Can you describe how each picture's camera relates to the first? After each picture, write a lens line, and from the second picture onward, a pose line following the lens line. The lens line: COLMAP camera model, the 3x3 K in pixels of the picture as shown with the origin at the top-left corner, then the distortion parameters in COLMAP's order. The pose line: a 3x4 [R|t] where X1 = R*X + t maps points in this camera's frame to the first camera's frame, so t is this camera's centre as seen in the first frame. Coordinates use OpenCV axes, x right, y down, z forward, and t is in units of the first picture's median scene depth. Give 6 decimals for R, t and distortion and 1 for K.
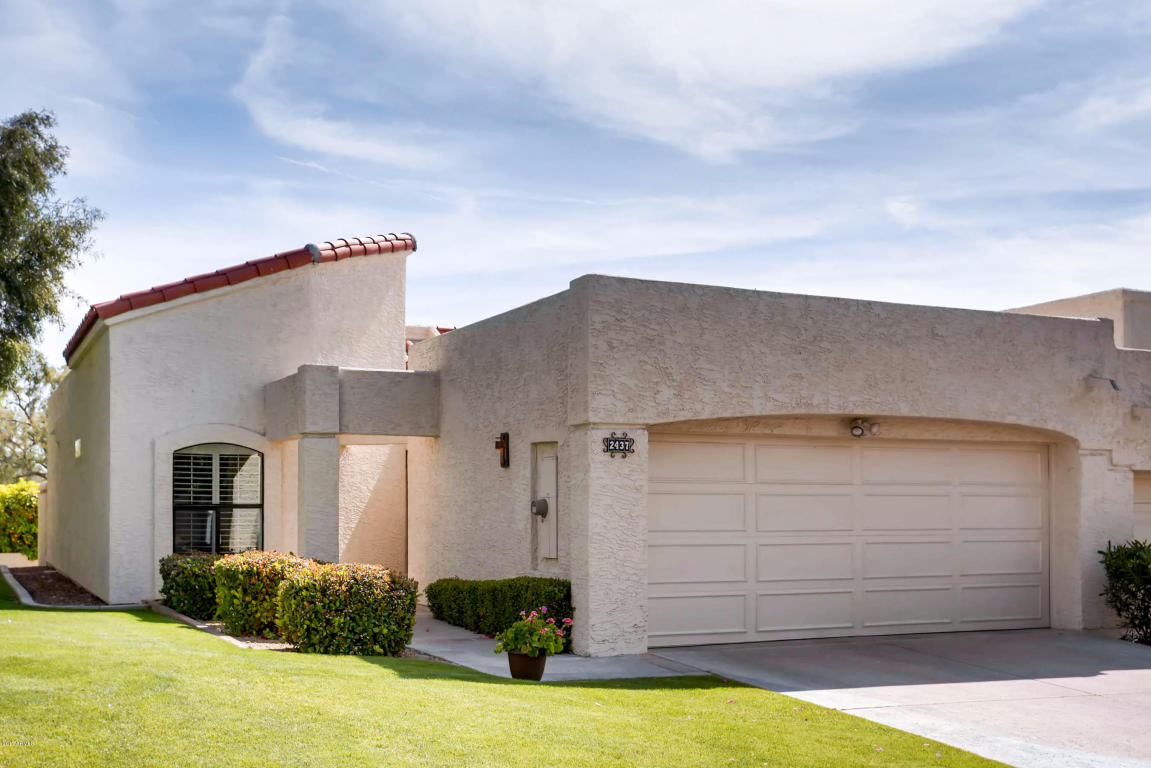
lens RADIAL K [[1344.0, 0, 575.5], [0, 1344.0, 384.0], [0, 0, 1]] dist [0.002290, -0.011630]
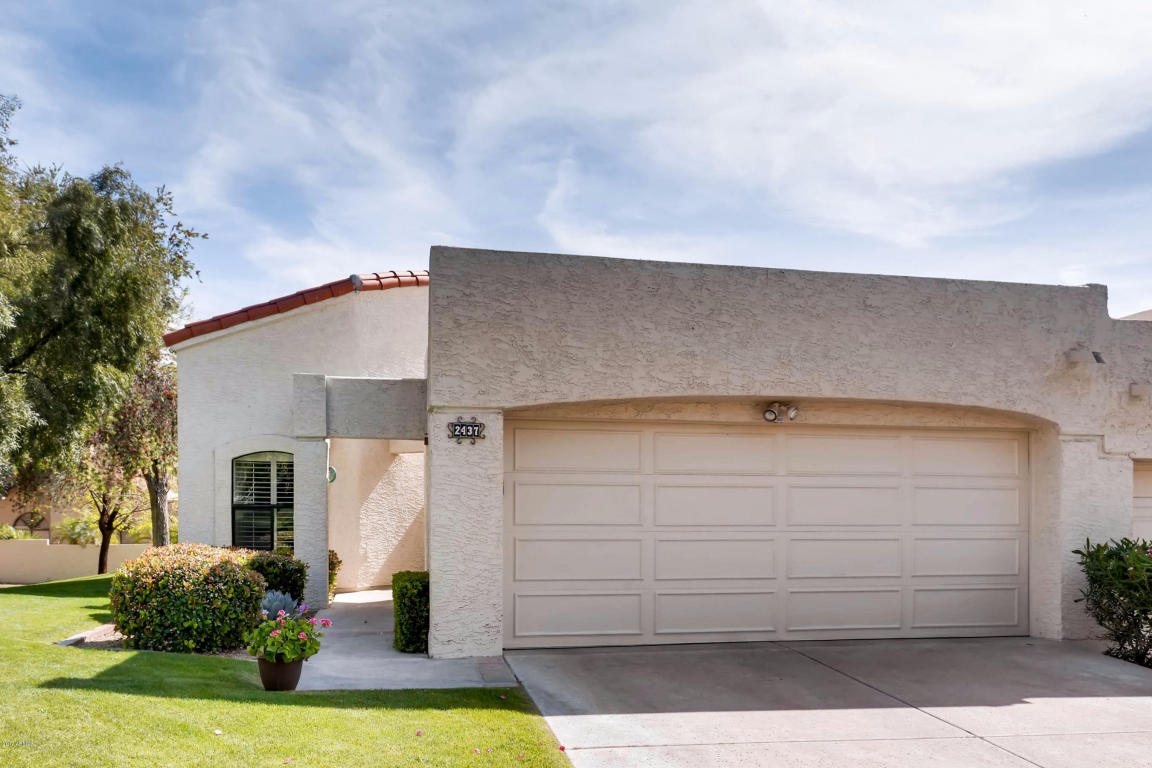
lens RADIAL K [[973.9, 0, 576.1], [0, 973.9, 466.5], [0, 0, 1]] dist [-0.006466, 0.001563]
pose [[0.969805, -0.012848, -0.243541, 0.237144], [0.021584, 0.999214, 0.033237, 0.044006], [0.242923, -0.037490, 0.969321, 0.328444]]
